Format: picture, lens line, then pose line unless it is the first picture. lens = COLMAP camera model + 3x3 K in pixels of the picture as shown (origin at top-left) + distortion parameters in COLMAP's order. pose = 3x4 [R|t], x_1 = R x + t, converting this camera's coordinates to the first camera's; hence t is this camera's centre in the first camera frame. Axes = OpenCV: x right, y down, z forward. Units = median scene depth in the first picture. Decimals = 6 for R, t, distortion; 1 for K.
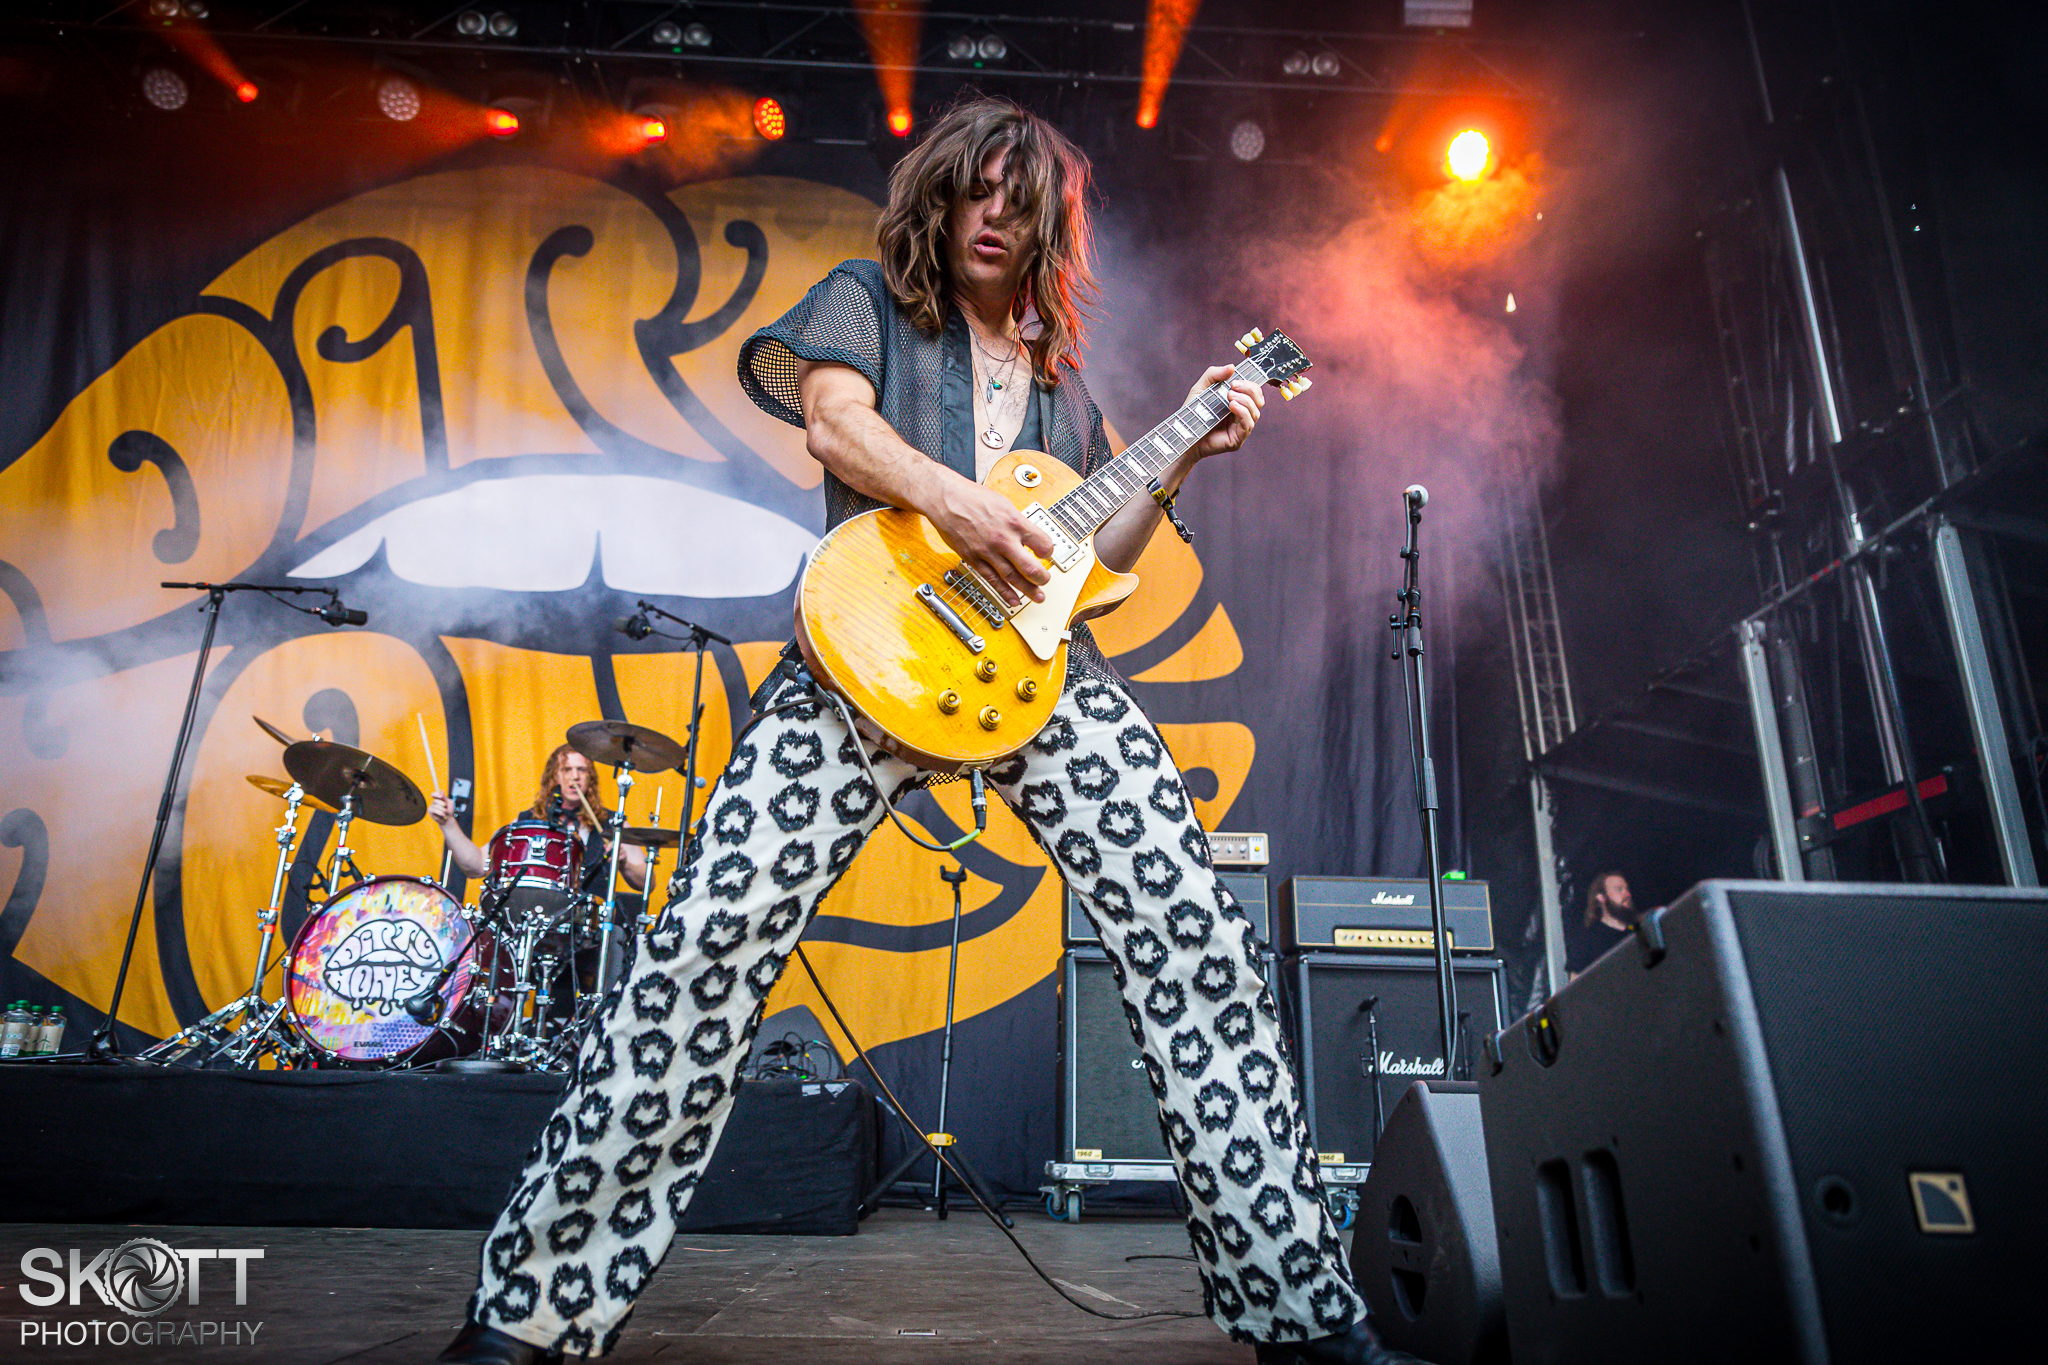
lens RADIAL K [[1354.5, 0, 1018.1], [0, 1354.5, 671.7], [0, 0, 1]] dist [0.004553, 0.000562]
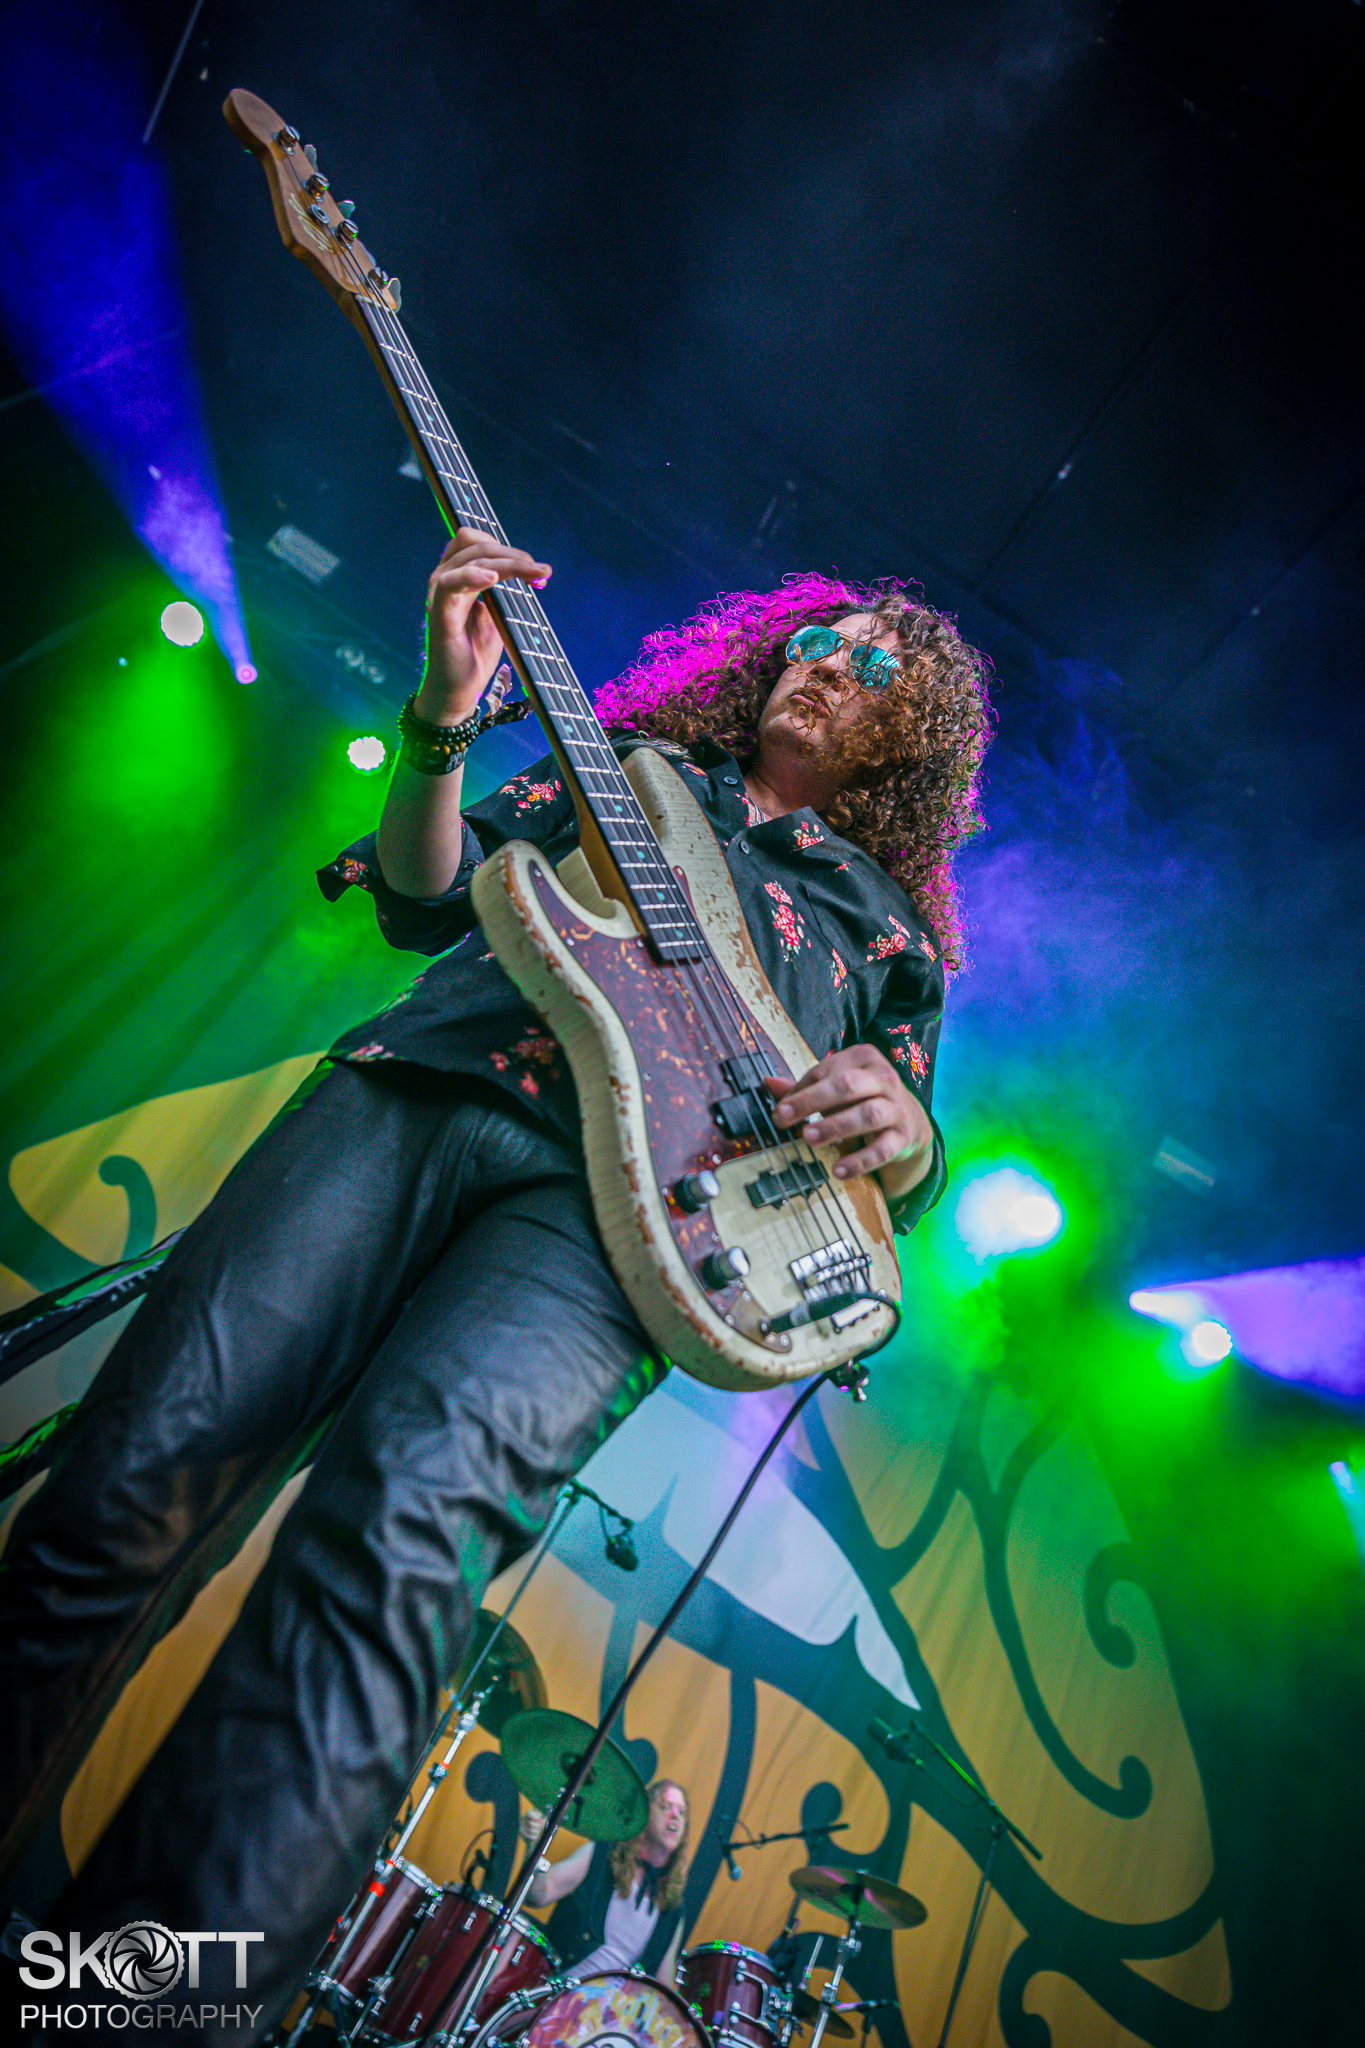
lens RADIAL K [[1354.5, 0, 697.8], [0, 1354.5, 1032.8], [0, 0, 1]] dist [0.004553, 0.000562]
pose [[0.846363, 0.532490, -0.011173, -0.467012], [-0.498077, 0.783886, -0.370732, -0.002929], [-0.188653, 0.319338, 0.928673, 0.039225]]
